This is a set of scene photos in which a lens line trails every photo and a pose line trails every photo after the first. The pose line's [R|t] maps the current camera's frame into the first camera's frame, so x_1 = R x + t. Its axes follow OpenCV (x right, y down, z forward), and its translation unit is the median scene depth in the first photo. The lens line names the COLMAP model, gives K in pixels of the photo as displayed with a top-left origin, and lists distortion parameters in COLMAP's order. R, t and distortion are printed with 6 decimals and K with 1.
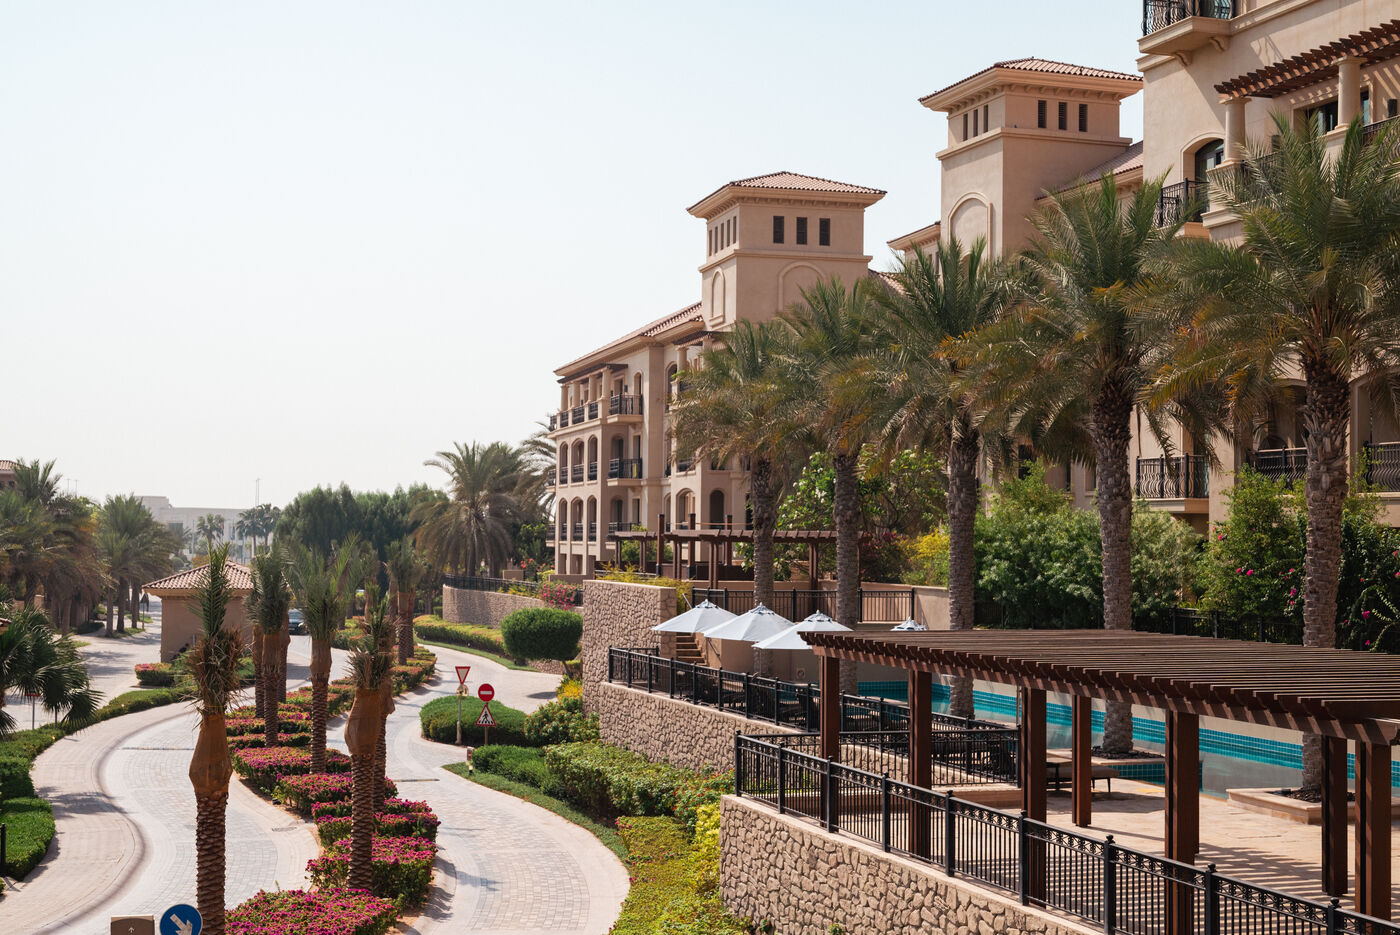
lens RADIAL K [[2016.0, 0, 700.0], [0, 2016.0, 467.5], [0, 0, 1]] dist [-0.009232, -0.021444]
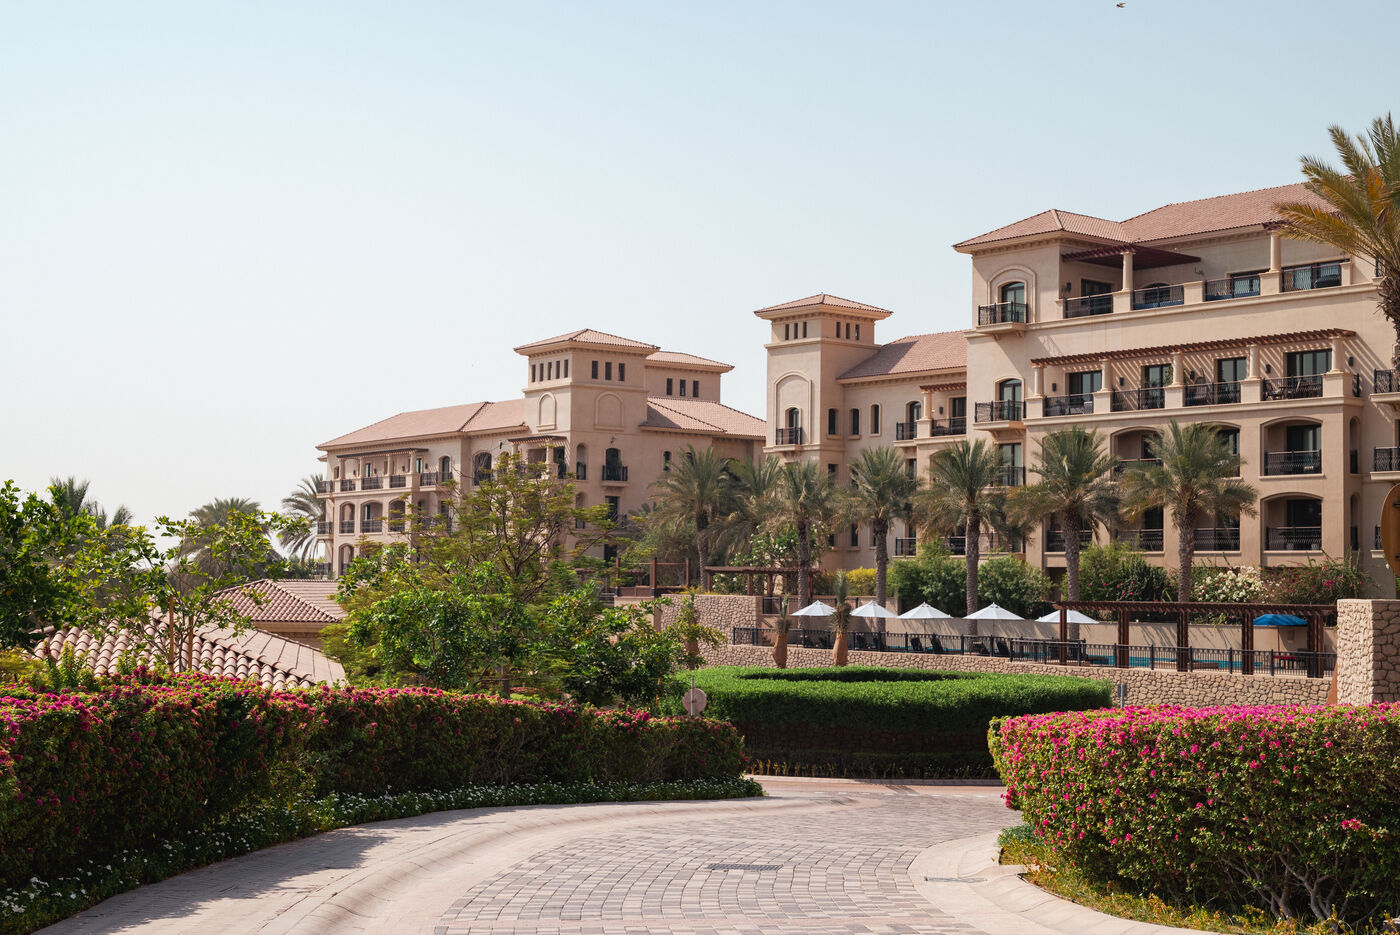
lens RADIAL K [[2016.0, 0, 700.0], [0, 2016.0, 467.5], [0, 0, 1]] dist [-0.009232, -0.021444]
pose [[0.931240, 0.013090, 0.364172, -0.573228], [-0.007329, 0.999825, -0.017197, -0.024057], [-0.364334, 0.013345, 0.931173, -0.582947]]
